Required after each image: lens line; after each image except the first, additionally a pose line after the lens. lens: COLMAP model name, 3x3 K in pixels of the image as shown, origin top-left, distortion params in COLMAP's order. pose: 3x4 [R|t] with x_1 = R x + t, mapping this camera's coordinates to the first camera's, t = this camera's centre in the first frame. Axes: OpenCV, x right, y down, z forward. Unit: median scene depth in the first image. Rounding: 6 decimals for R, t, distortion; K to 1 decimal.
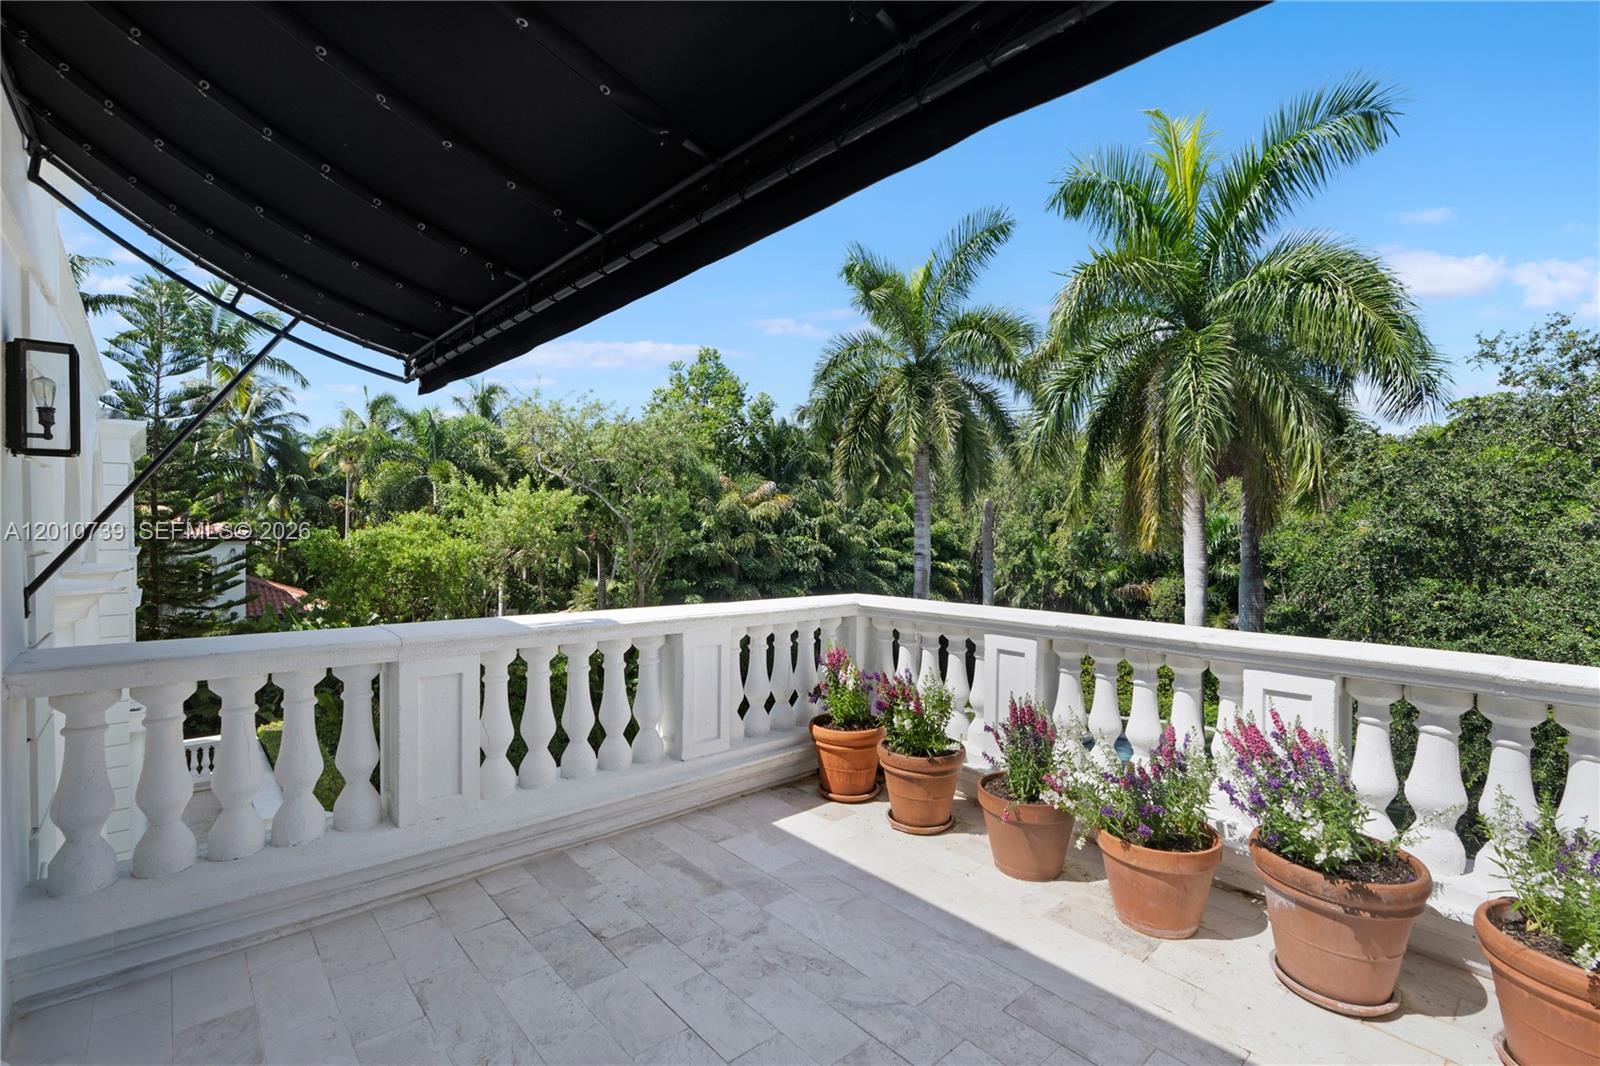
lens RADIAL K [[718.6, 0, 792.1], [0, 718.6, 528.8], [0, 0, 1]] dist [-0.017545, 0.009153]
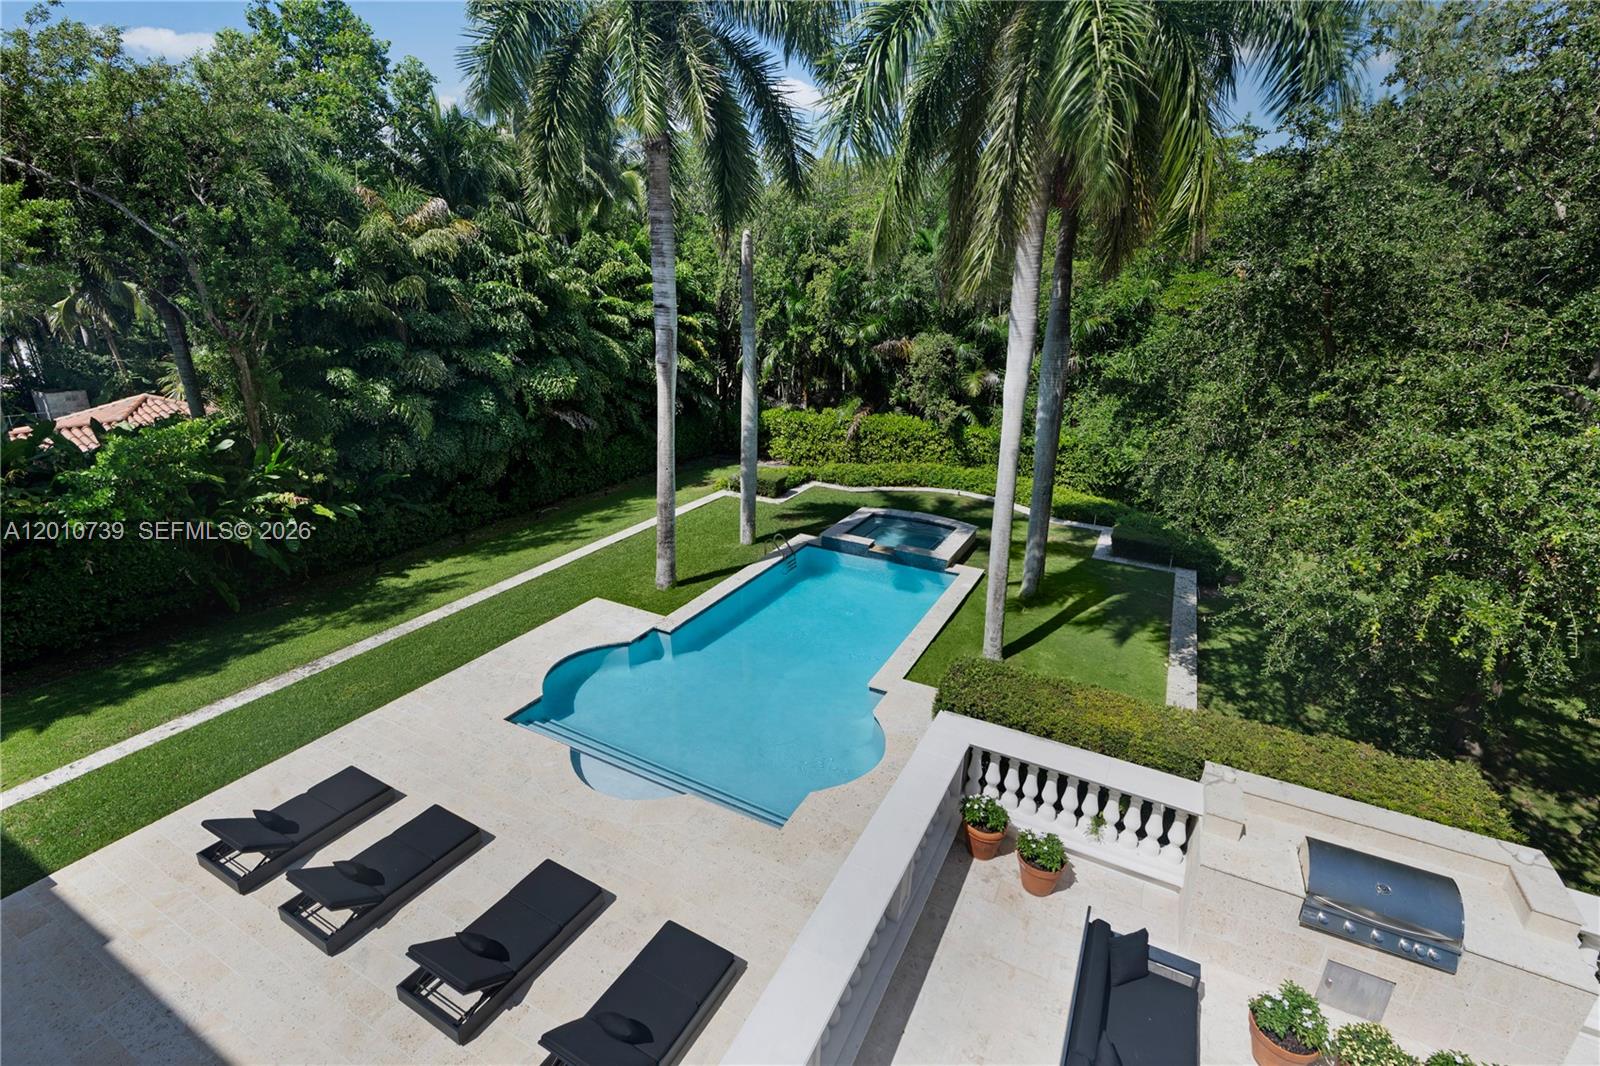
lens RADIAL K [[718.6, 0, 792.1], [0, 718.6, 528.8], [0, 0, 1]] dist [-0.017545, 0.009153]
pose [[0.935755, -0.105320, 0.336557, 0.024707], [-0.011470, 0.944768, 0.327540, 0.006430], [-0.352465, -0.310358, 0.882863, 0.177582]]
